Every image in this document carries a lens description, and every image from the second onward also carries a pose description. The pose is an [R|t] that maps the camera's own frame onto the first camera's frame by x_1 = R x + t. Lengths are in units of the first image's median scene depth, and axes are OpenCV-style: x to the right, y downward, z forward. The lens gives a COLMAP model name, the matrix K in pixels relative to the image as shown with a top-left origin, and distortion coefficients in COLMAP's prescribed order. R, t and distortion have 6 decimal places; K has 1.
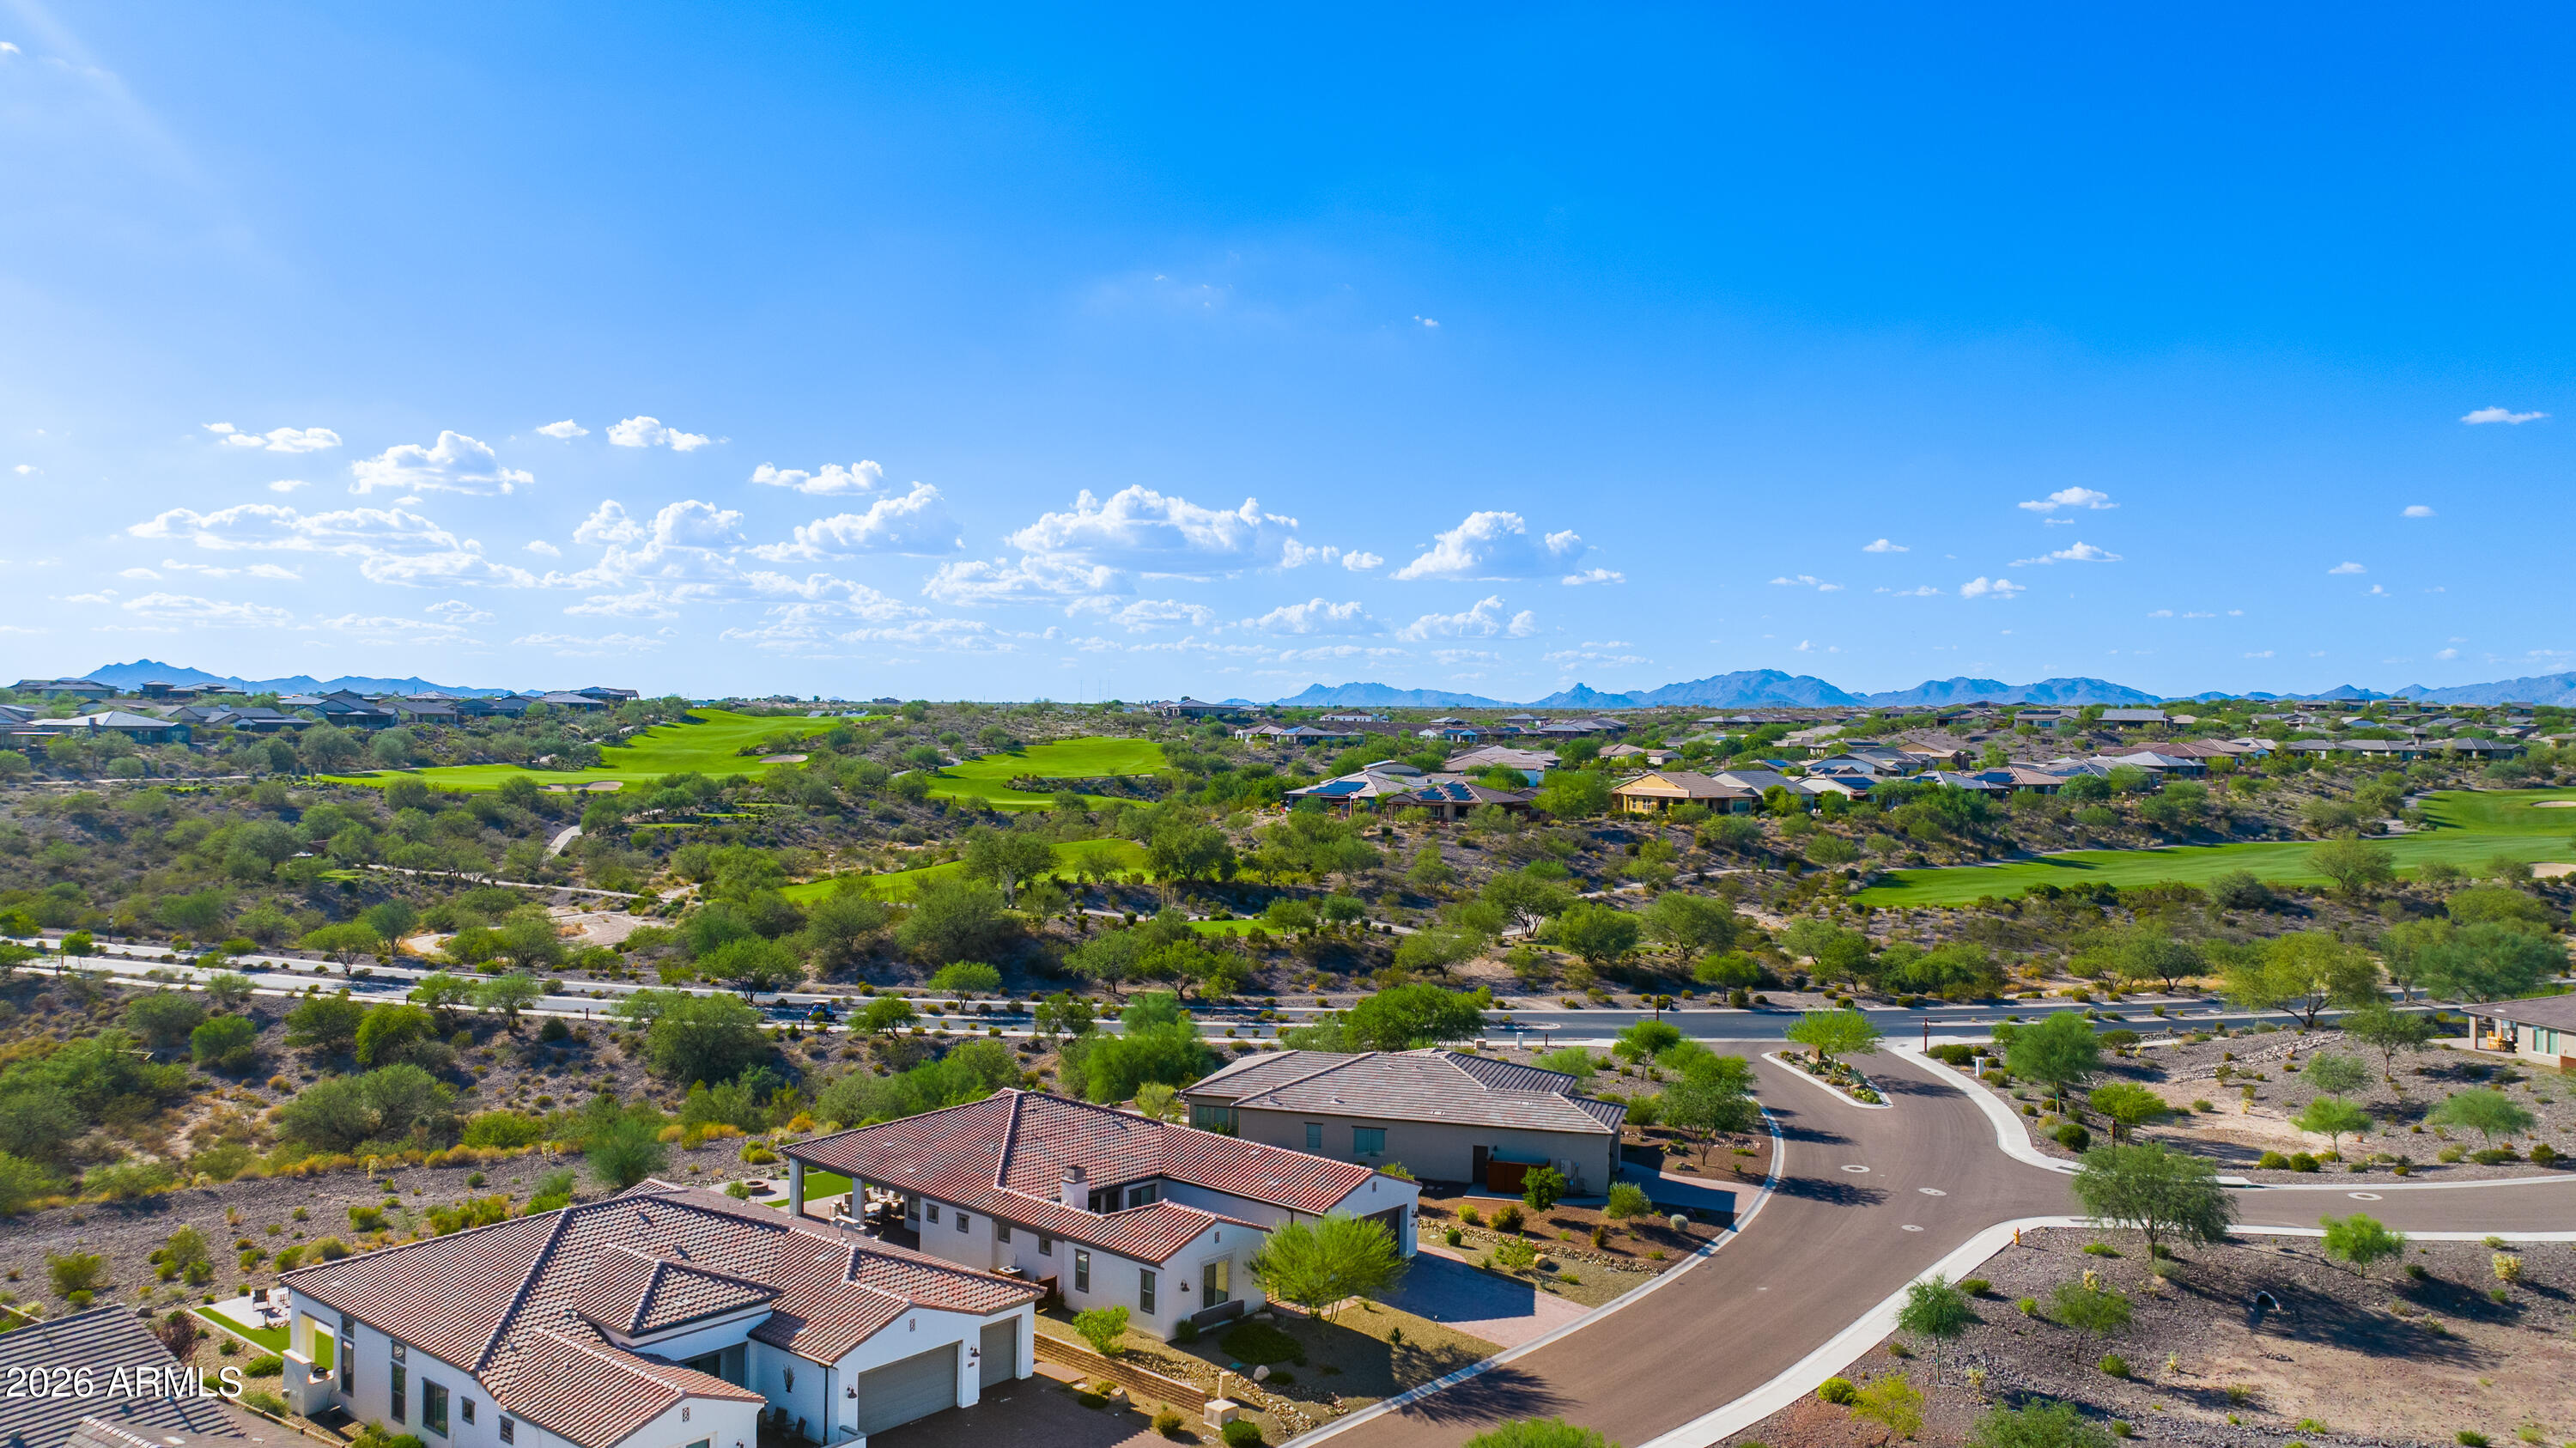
lens RADIAL K [[1798.5, 0, 1288.0], [0, 1798.5, 724.0], [0, 0, 1]] dist [-0.015243, -0.010988]
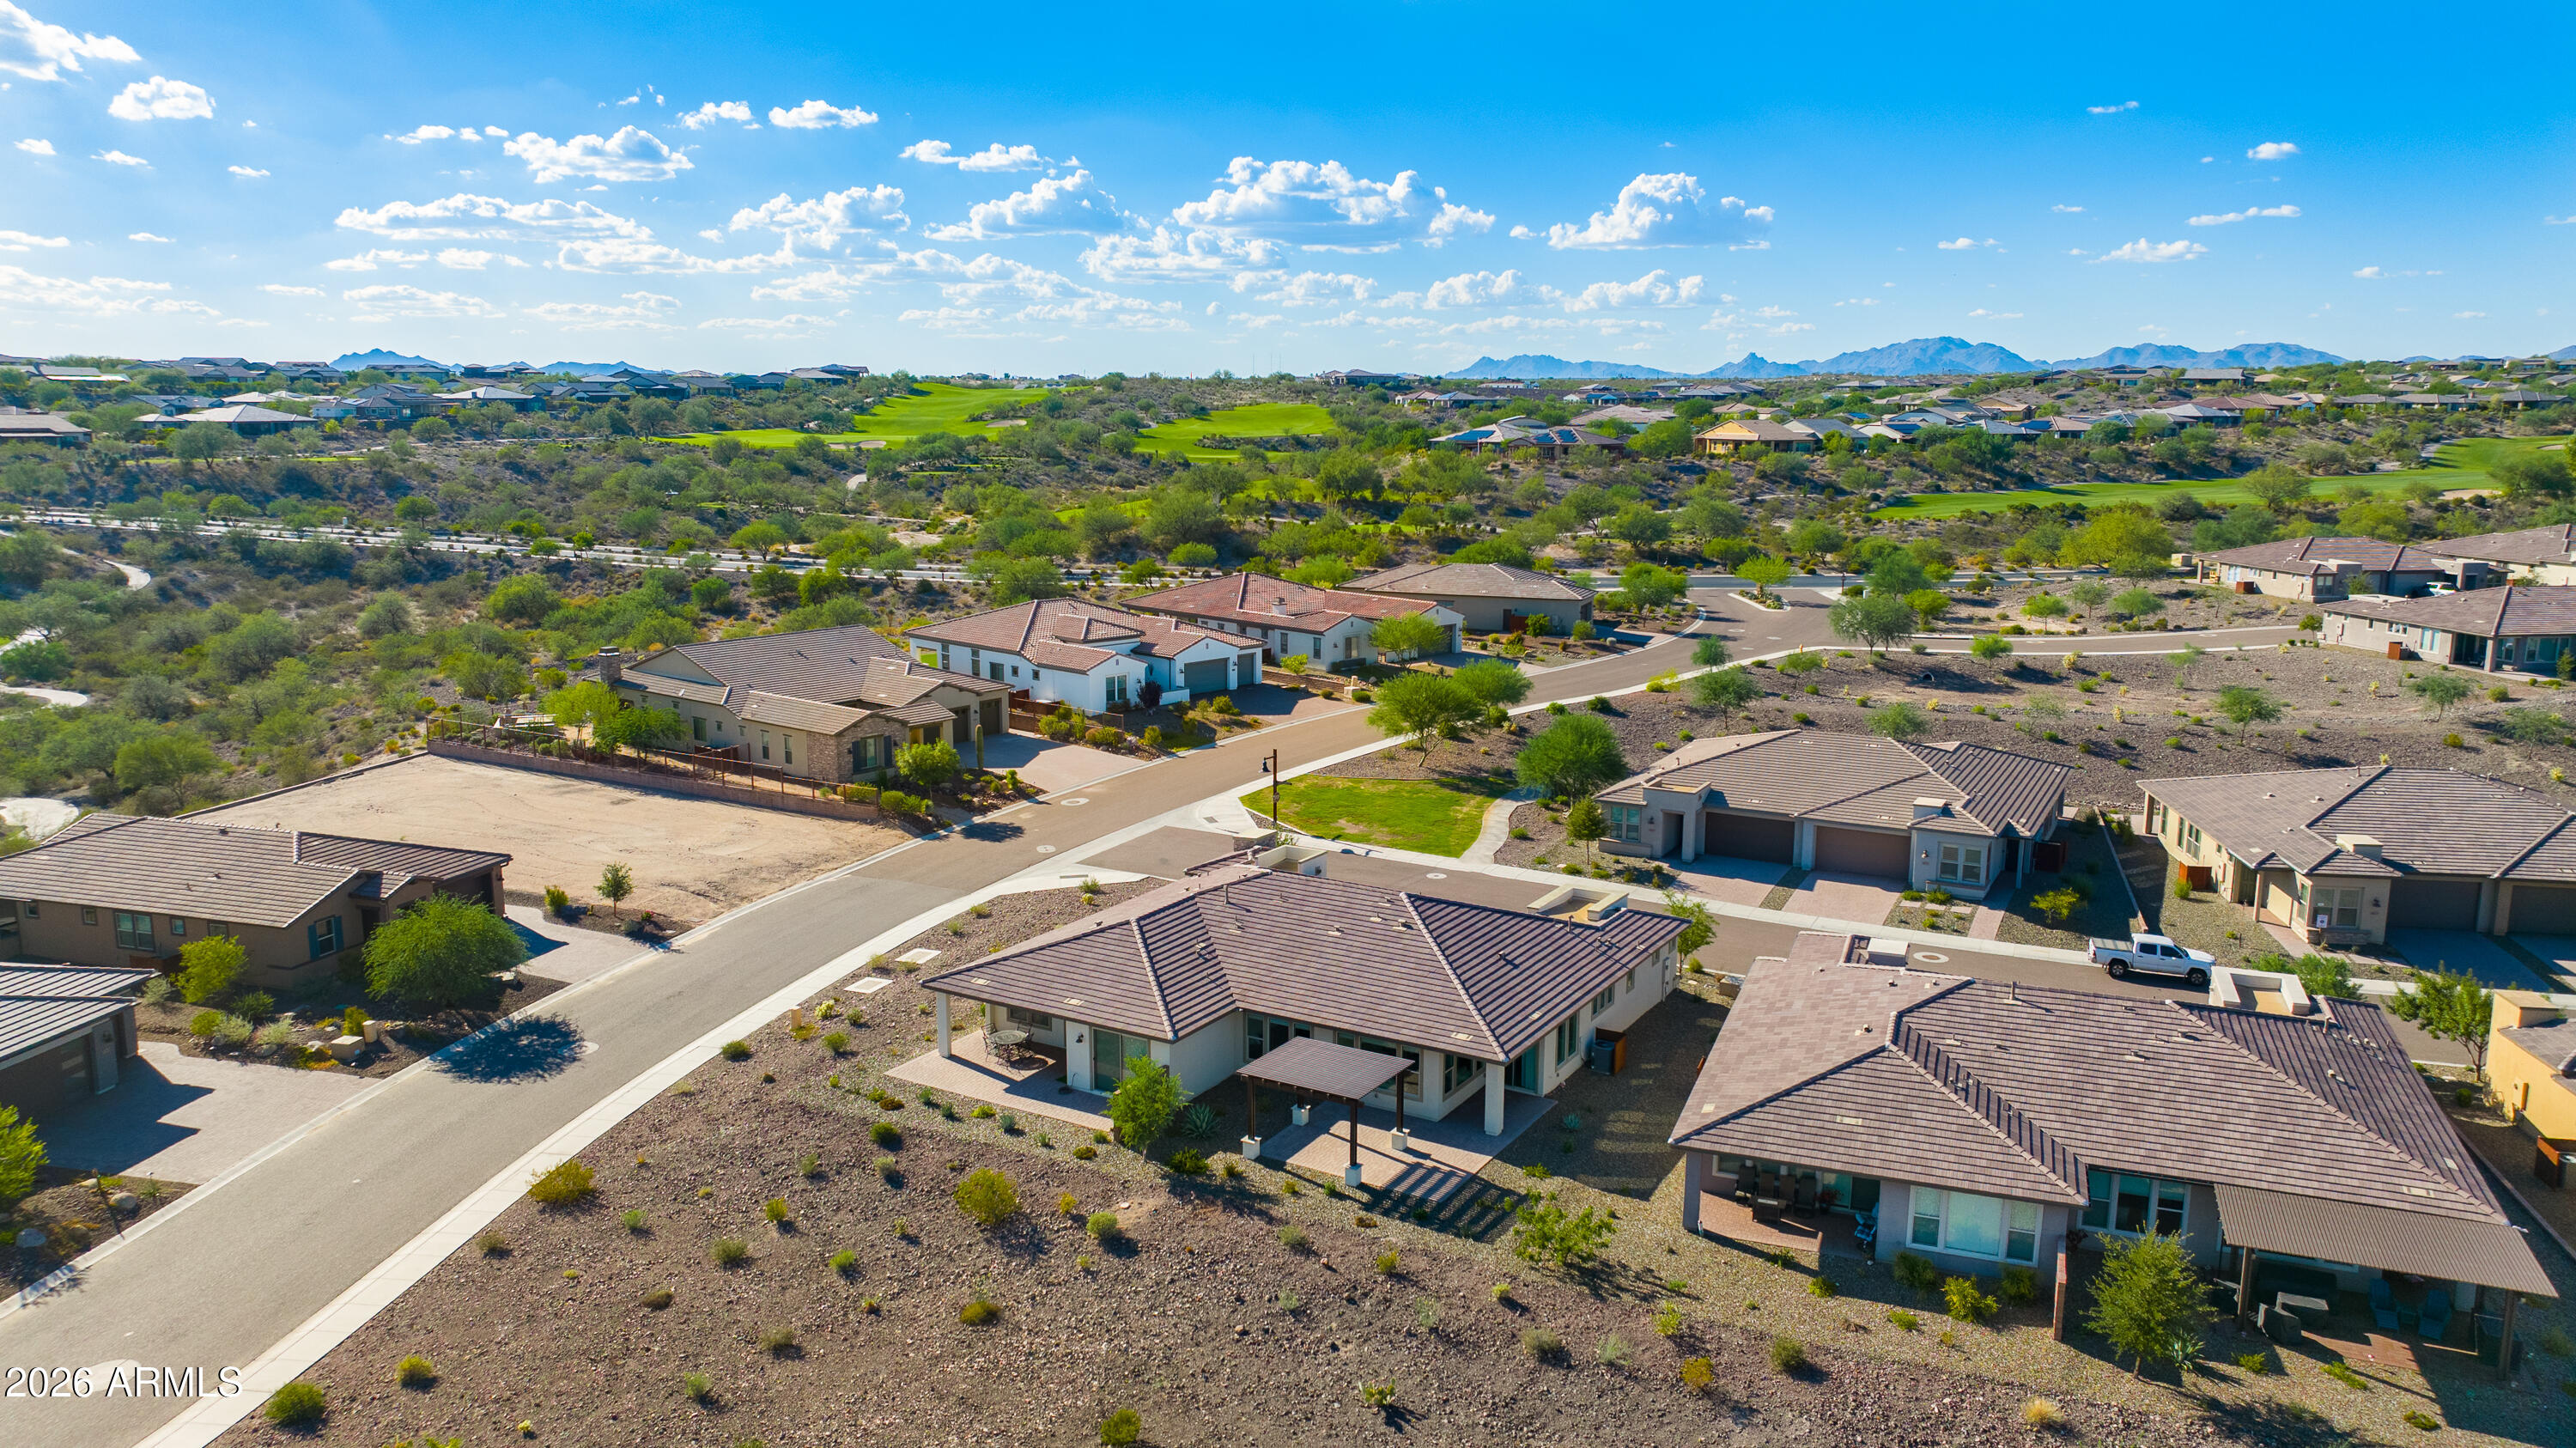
lens RADIAL K [[1798.5, 0, 1288.0], [0, 1798.5, 724.0], [0, 0, 1]] dist [-0.015243, -0.010988]
pose [[0.995499, 0.006619, -0.094544, 0.019320], [0.010206, 0.984271, 0.176373, 0.010972], [0.094225, -0.176544, 0.979772, -0.238190]]
